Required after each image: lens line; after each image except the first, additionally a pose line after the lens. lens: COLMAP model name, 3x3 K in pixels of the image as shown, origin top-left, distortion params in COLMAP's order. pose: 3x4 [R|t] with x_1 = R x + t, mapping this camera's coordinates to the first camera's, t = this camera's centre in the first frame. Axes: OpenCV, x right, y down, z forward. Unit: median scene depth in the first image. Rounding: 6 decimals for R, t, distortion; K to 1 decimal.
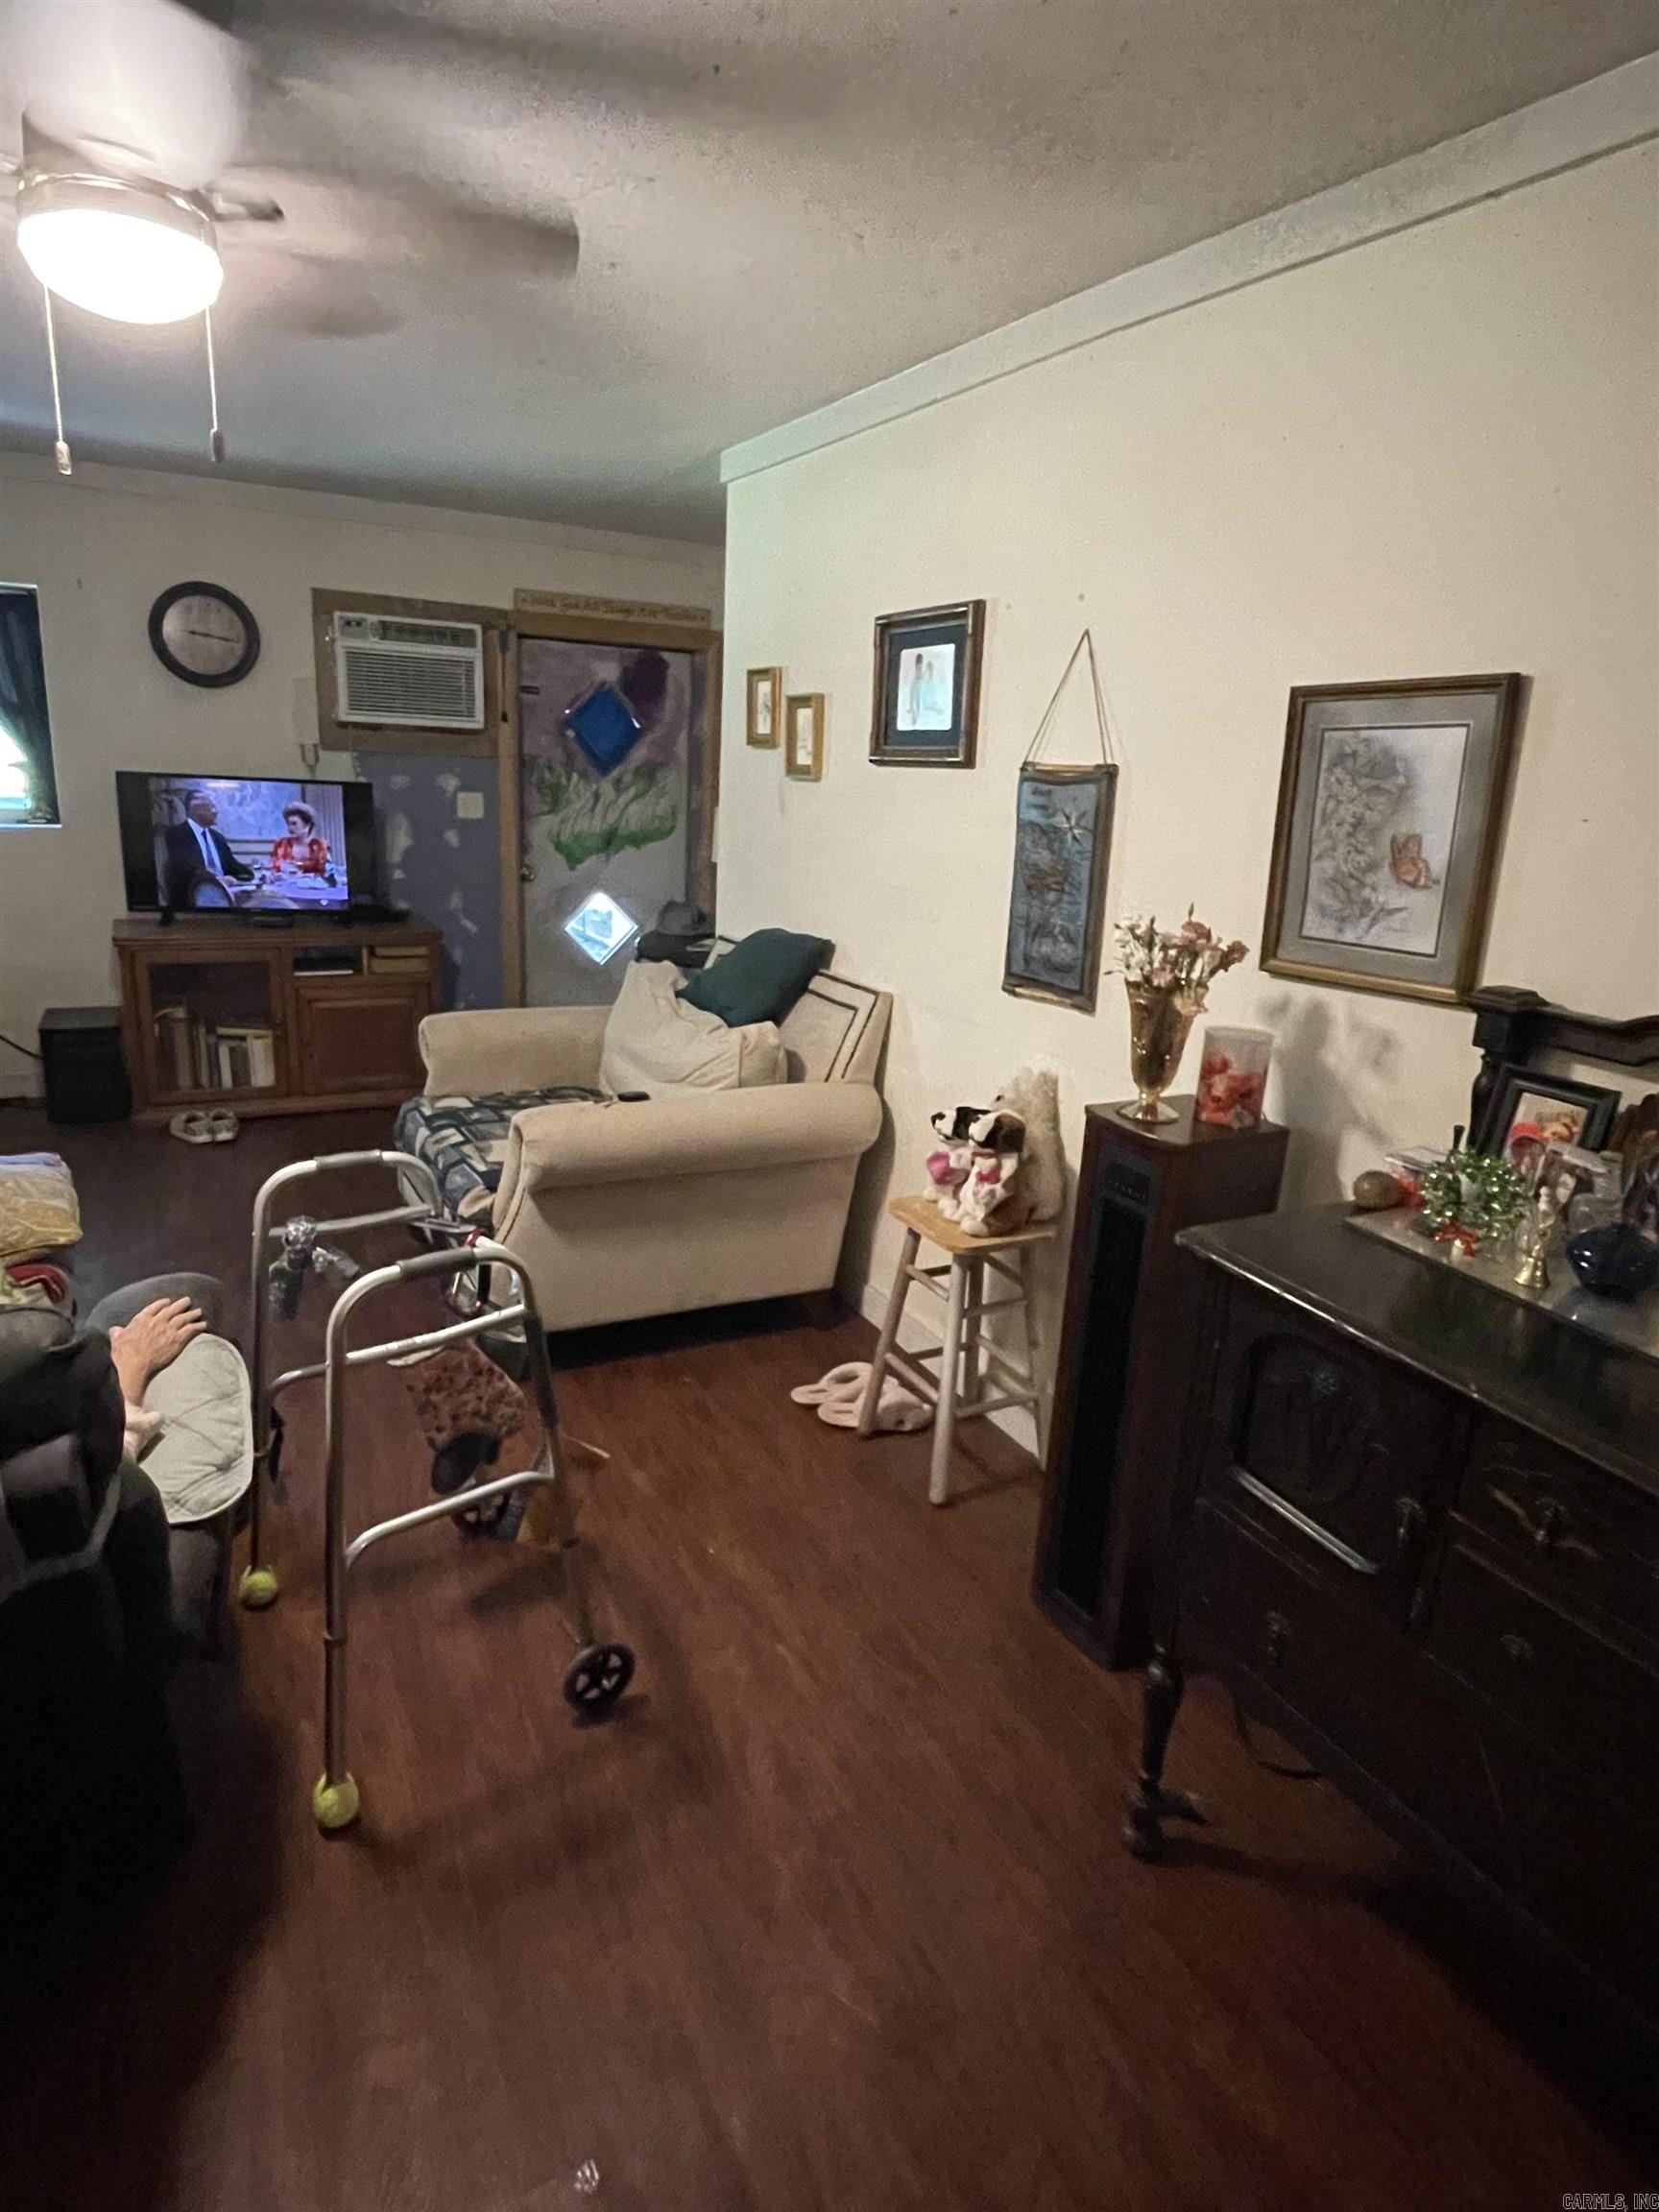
lens RADIAL K [[1242.1, 0, 829.5], [0, 1242.1, 1106.0], [0, 0, 1]] dist [-0.001122, 0.000043]
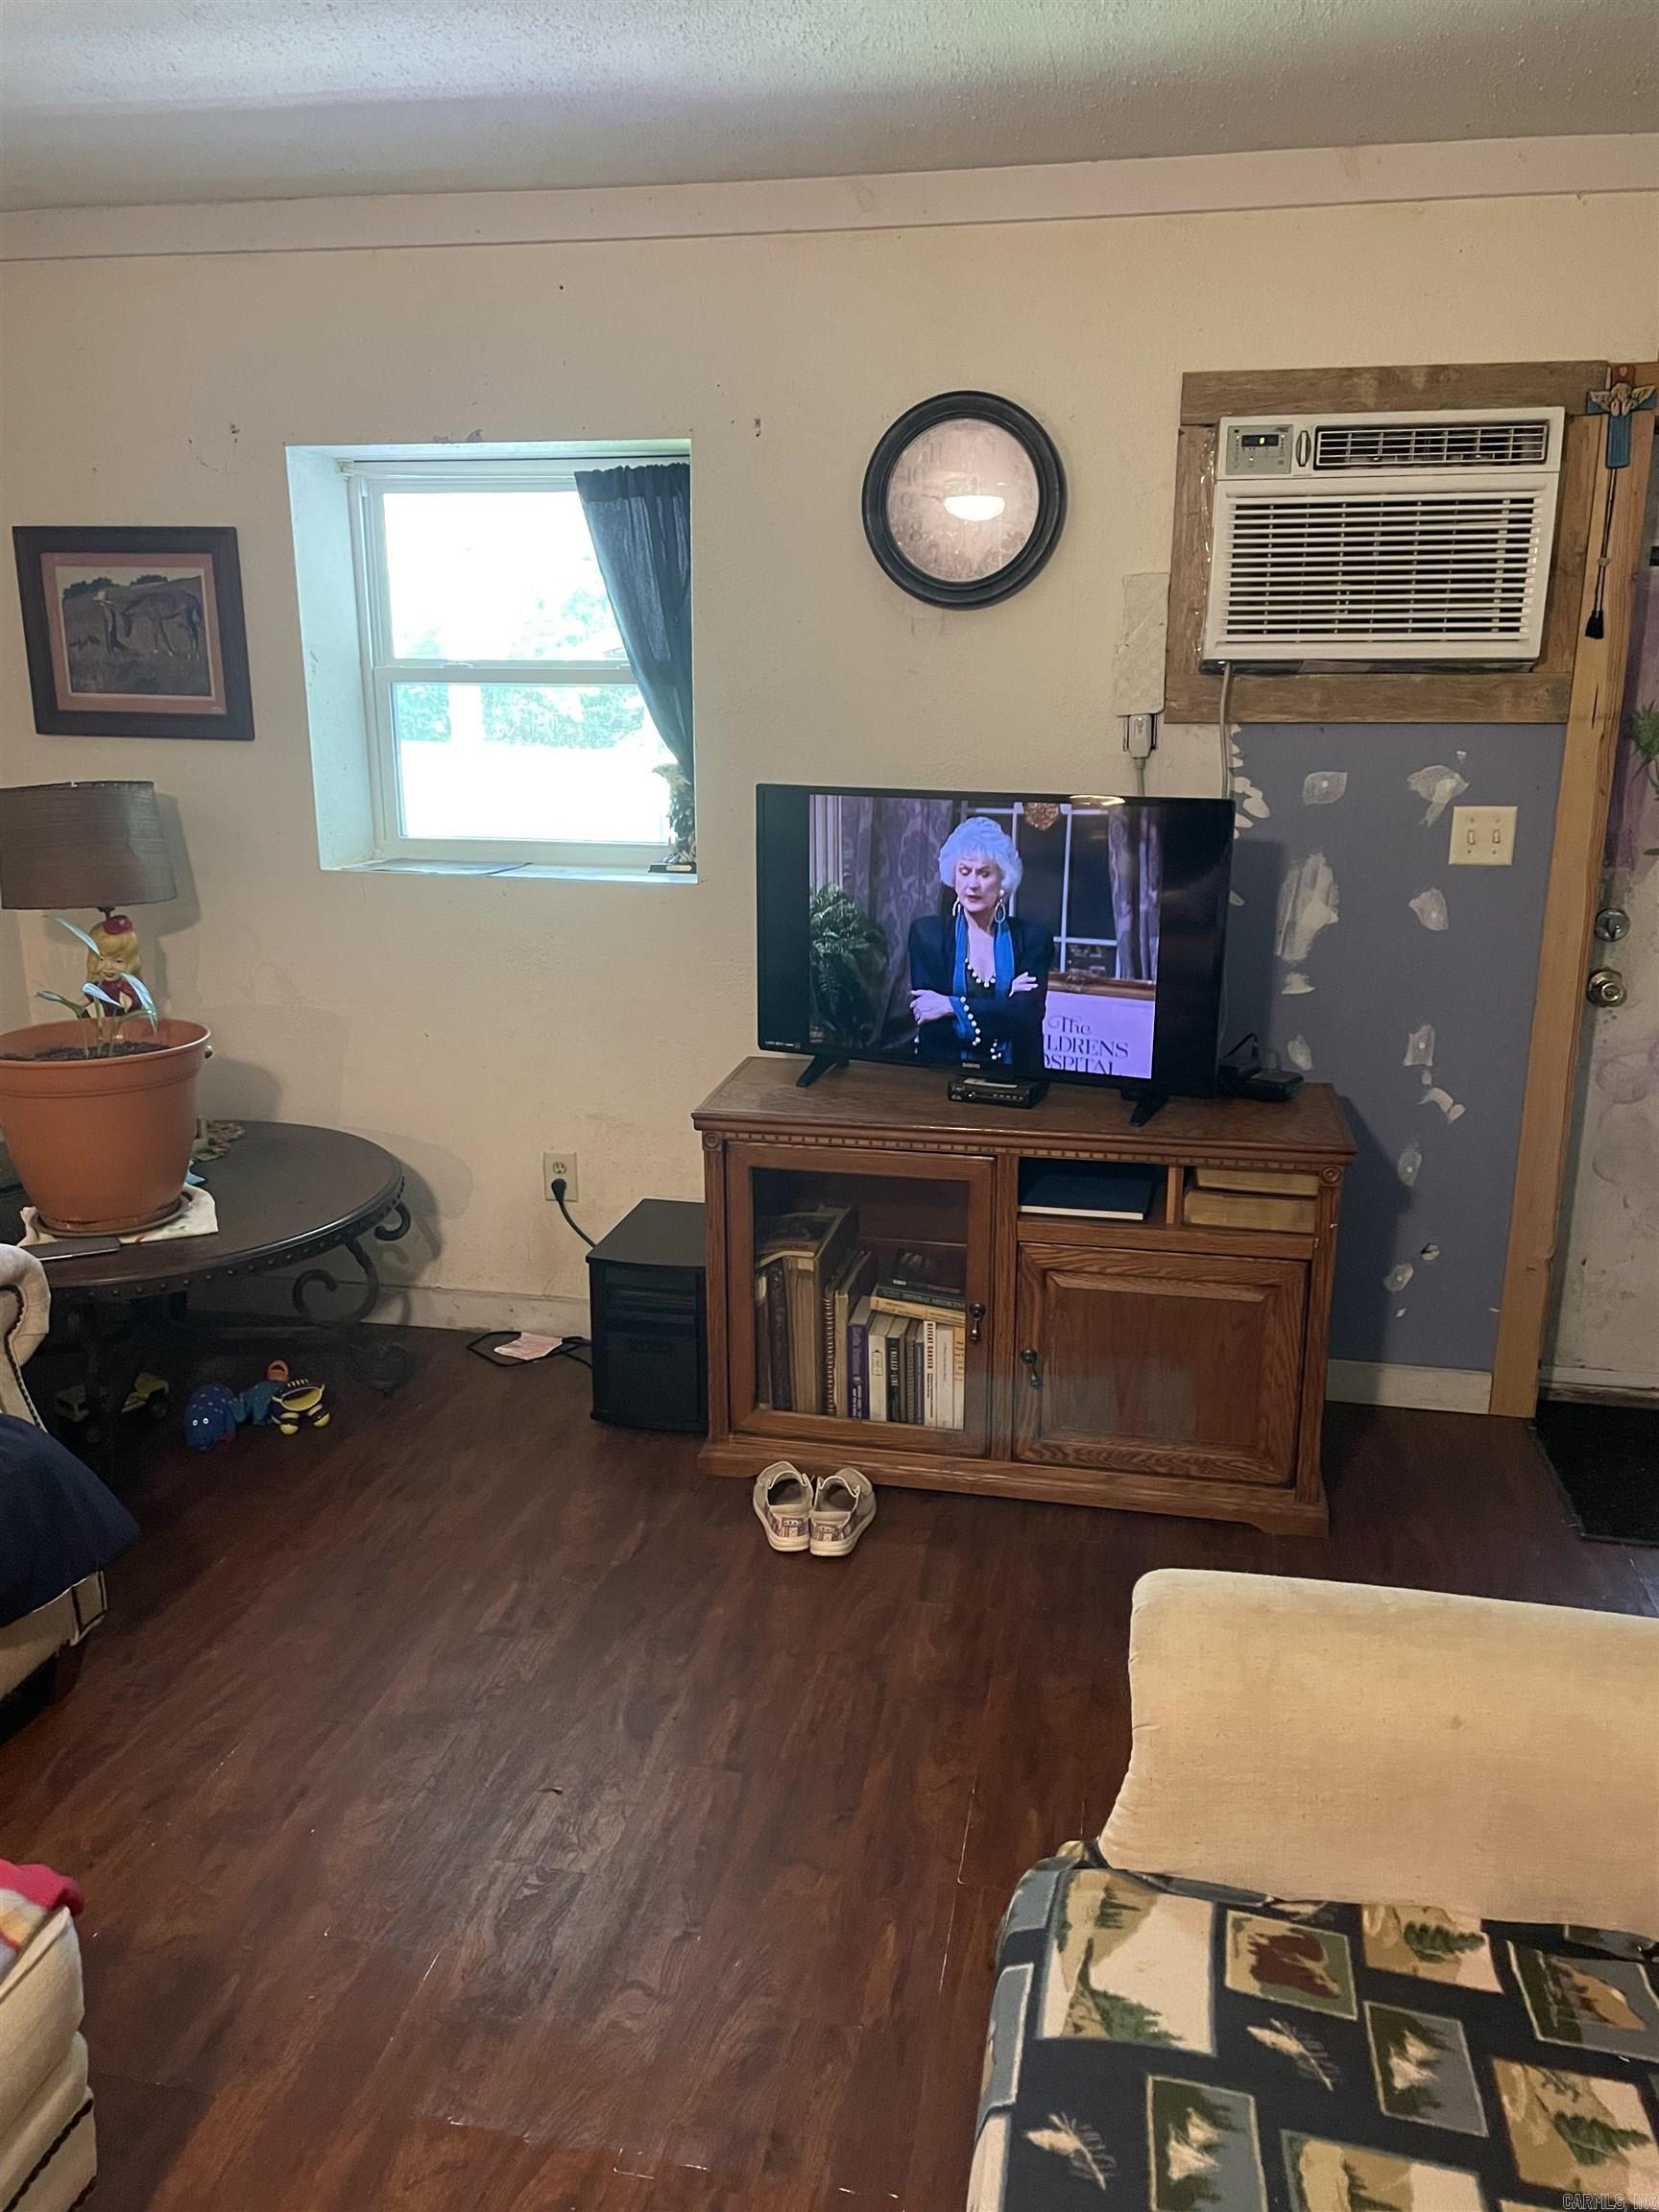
lens RADIAL K [[1662.9, 0, 829.5], [0, 1662.9, 1106.0], [0, 0, 1]] dist [0.086842, -0.111319]
pose [[0.777874, 0.110543, -0.618621, -0.106300], [-0.133557, 0.990999, 0.009146, -0.141734], [0.614064, 0.075507, 0.785636, 0.465748]]
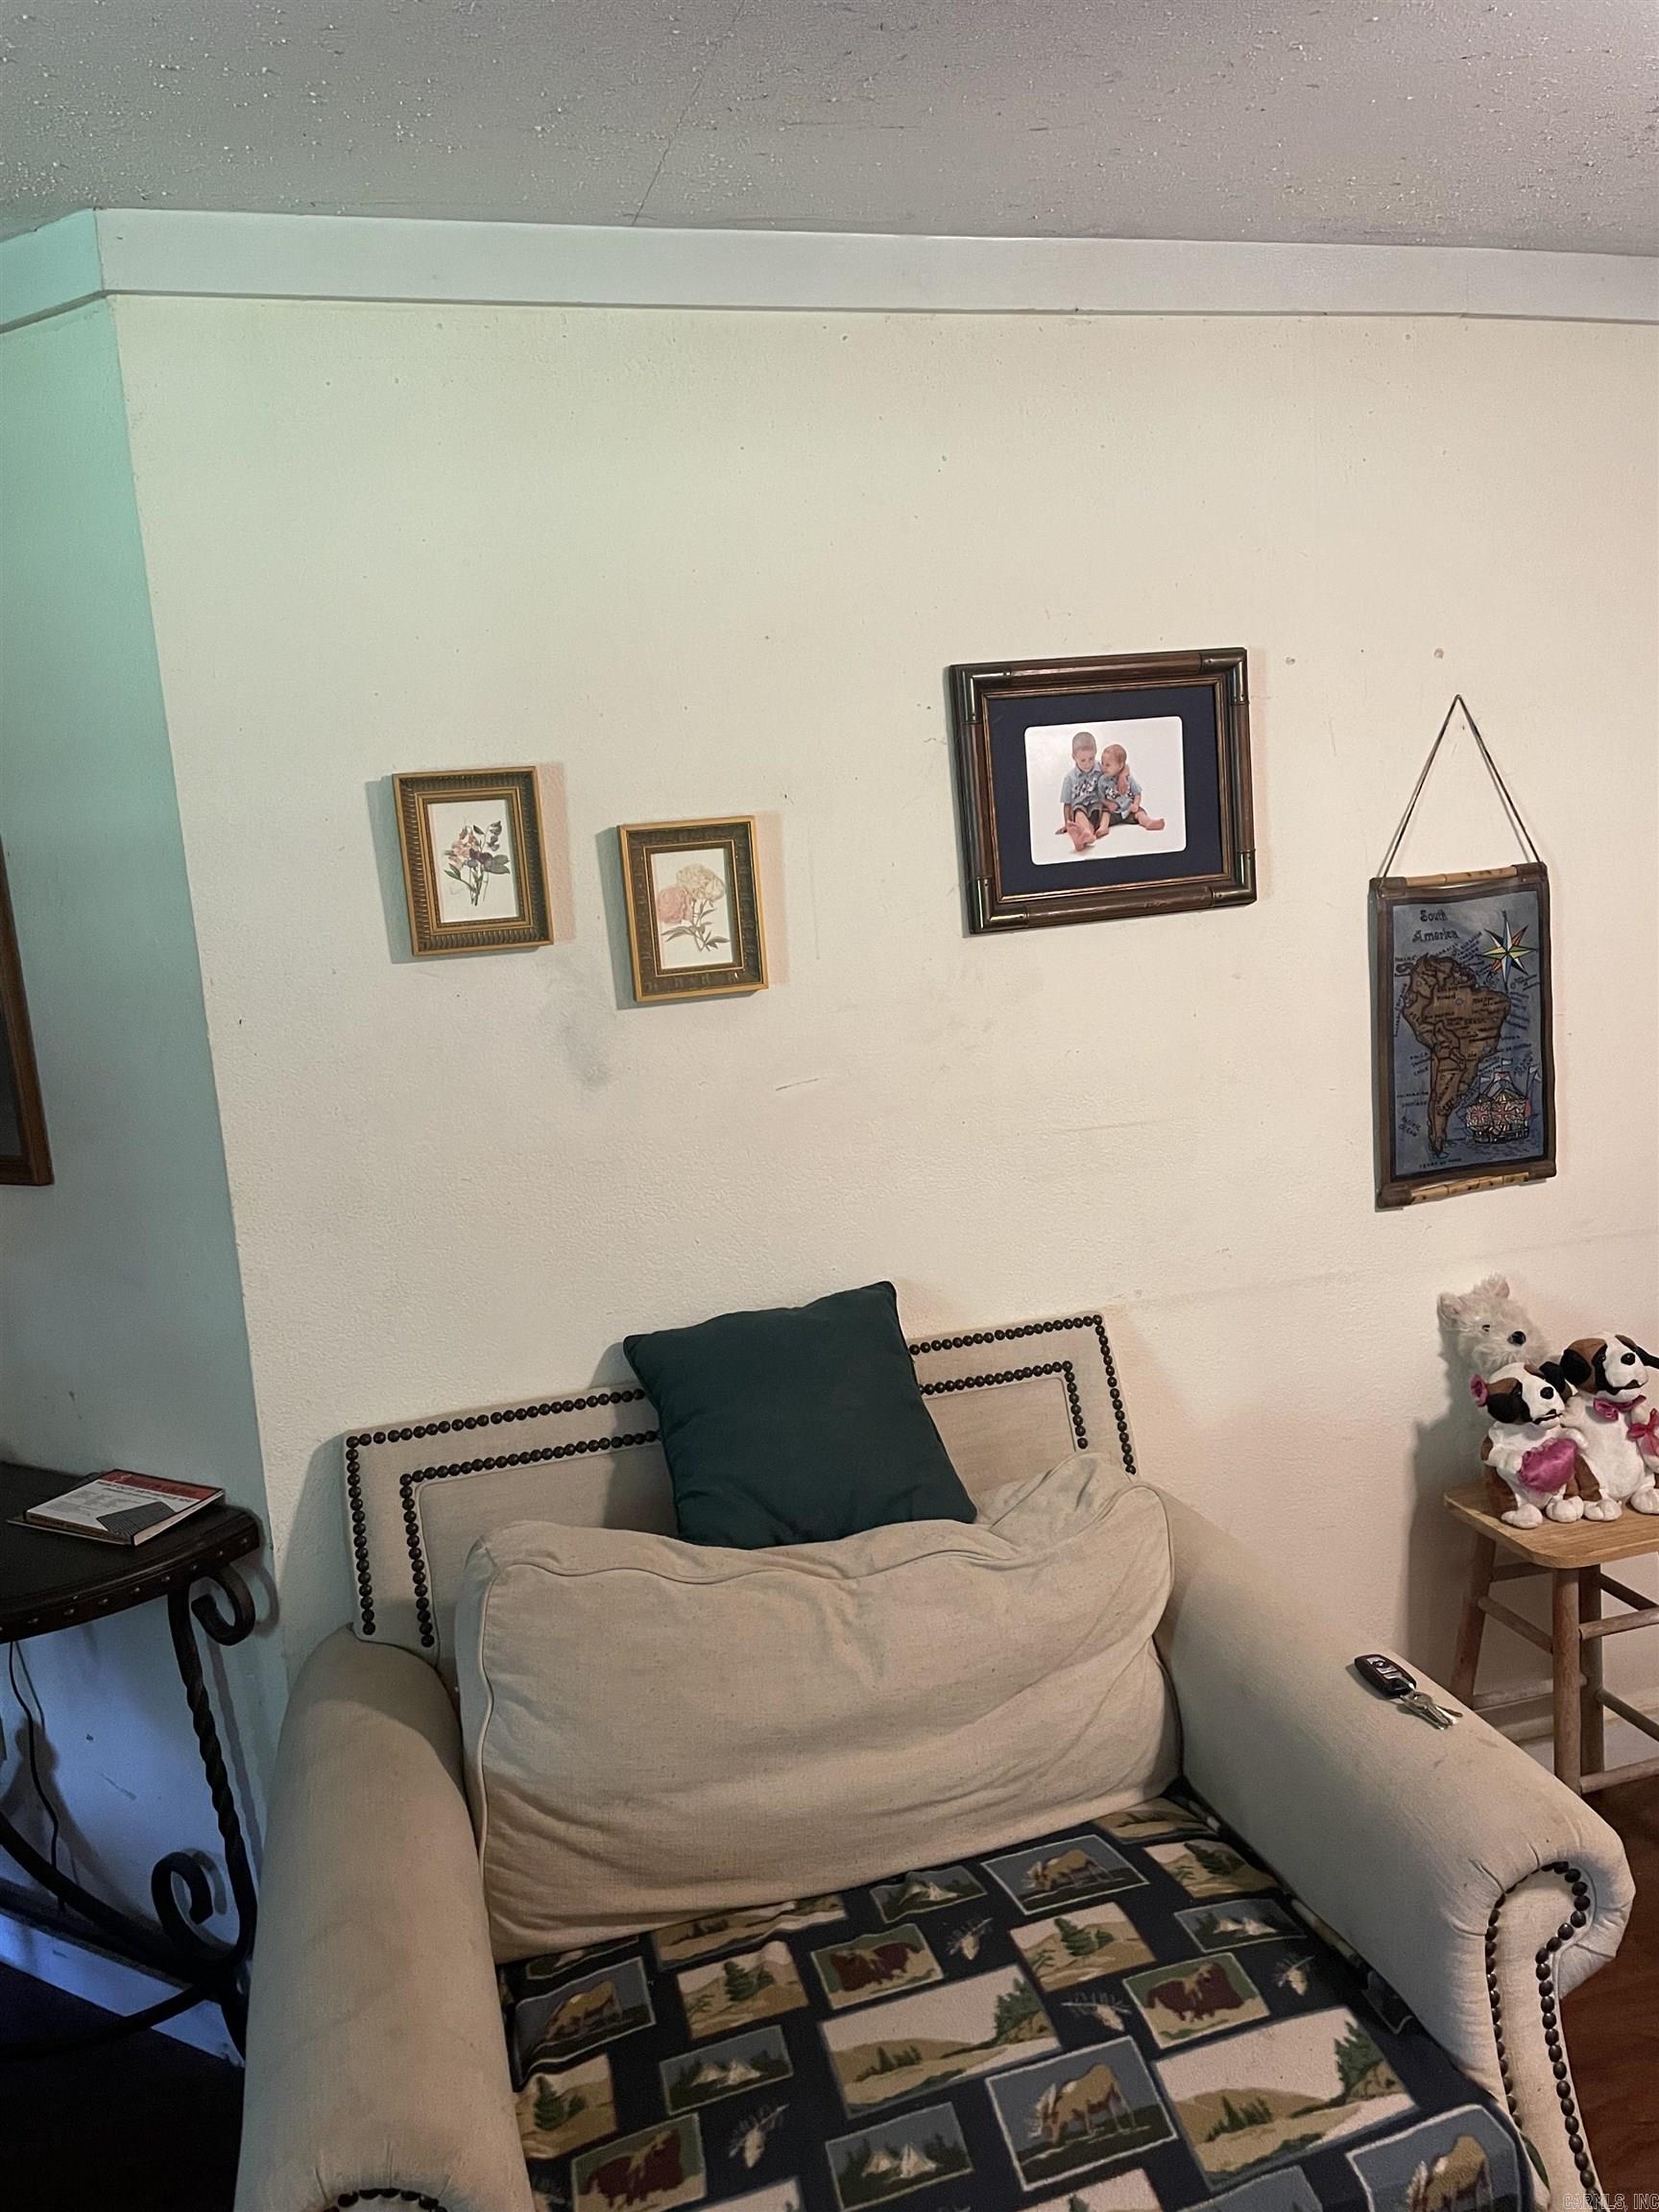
lens RADIAL K [[1662.9, 0, 829.5], [0, 1662.9, 1106.0], [0, 0, 1]] dist [0.086842, -0.111319]
pose [[0.207785, -0.225043, 0.951936, -0.450499], [0.338886, 0.929468, 0.145760, -0.218265], [-0.917596, 0.292311, 0.269393, 0.581611]]
